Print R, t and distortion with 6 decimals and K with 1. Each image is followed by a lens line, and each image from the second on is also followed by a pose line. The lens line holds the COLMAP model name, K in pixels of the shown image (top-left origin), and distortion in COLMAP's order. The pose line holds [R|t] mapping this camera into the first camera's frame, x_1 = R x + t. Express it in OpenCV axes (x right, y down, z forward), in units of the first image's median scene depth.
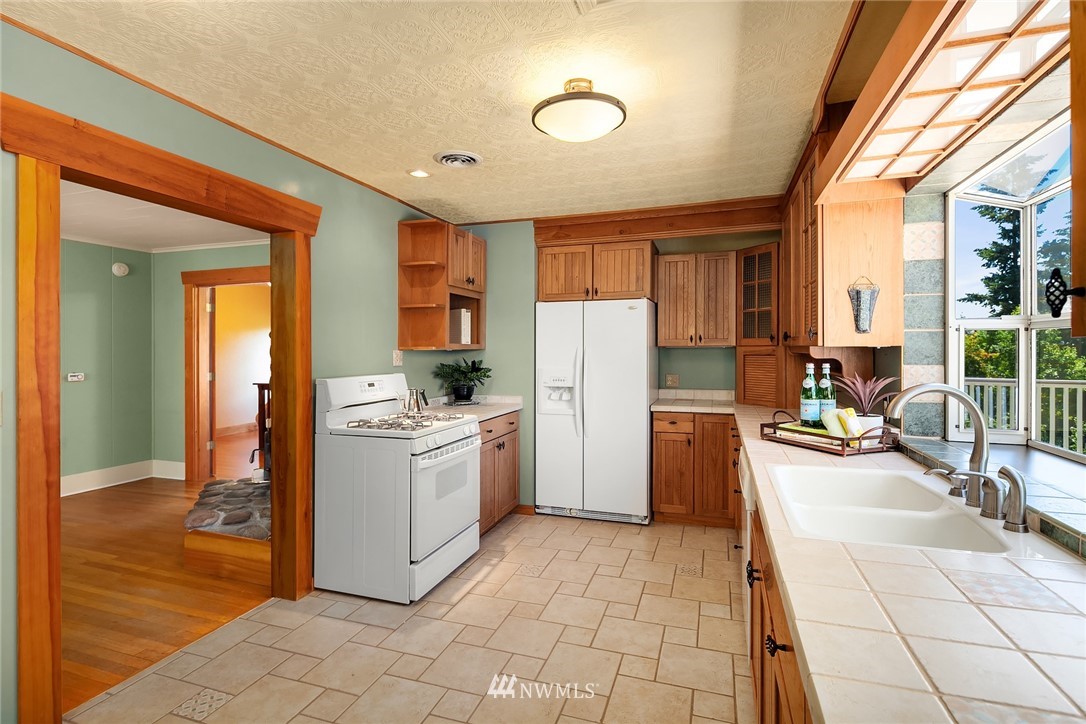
lens RADIAL K [[531.1, 0, 541.8], [0, 531.1, 352.5], [0, 0, 1]] dist [0.004992, -0.002317]
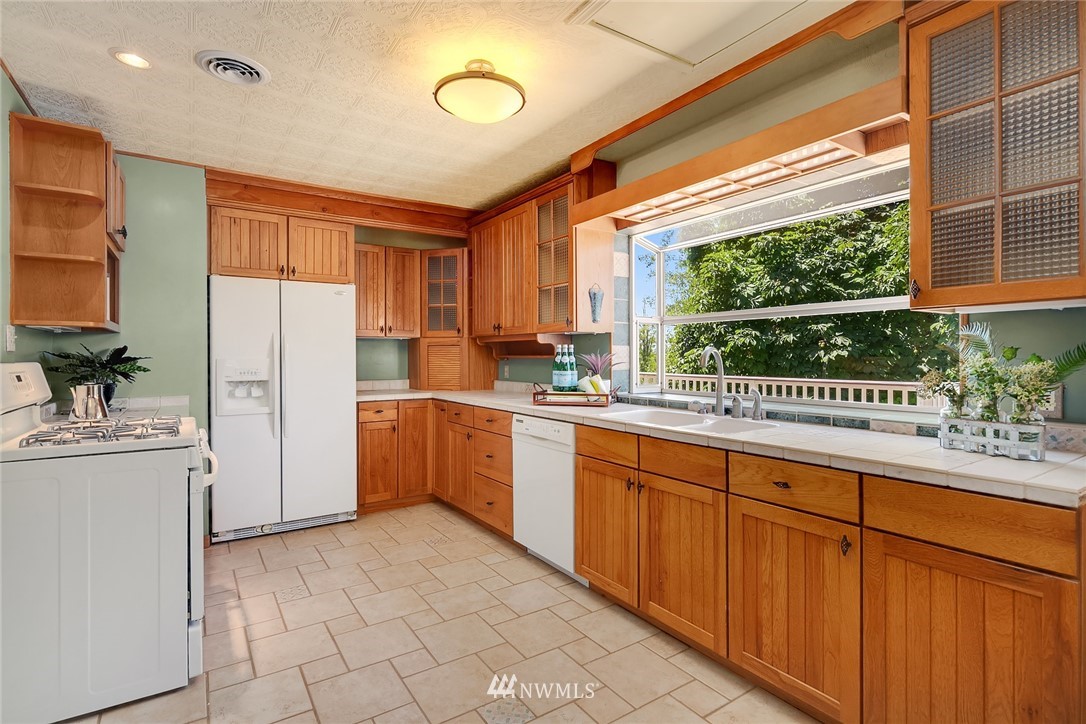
lens RADIAL K [[531.1, 0, 538.6], [0, 531.1, 361.5], [0, 0, 1]] dist [0.004992, -0.002317]
pose [[0.605076, -0.005459, 0.796149, -0.372549], [0.005947, 0.999980, 0.002337, 0.037457], [-0.796145, 0.003320, 0.605096, 0.153080]]
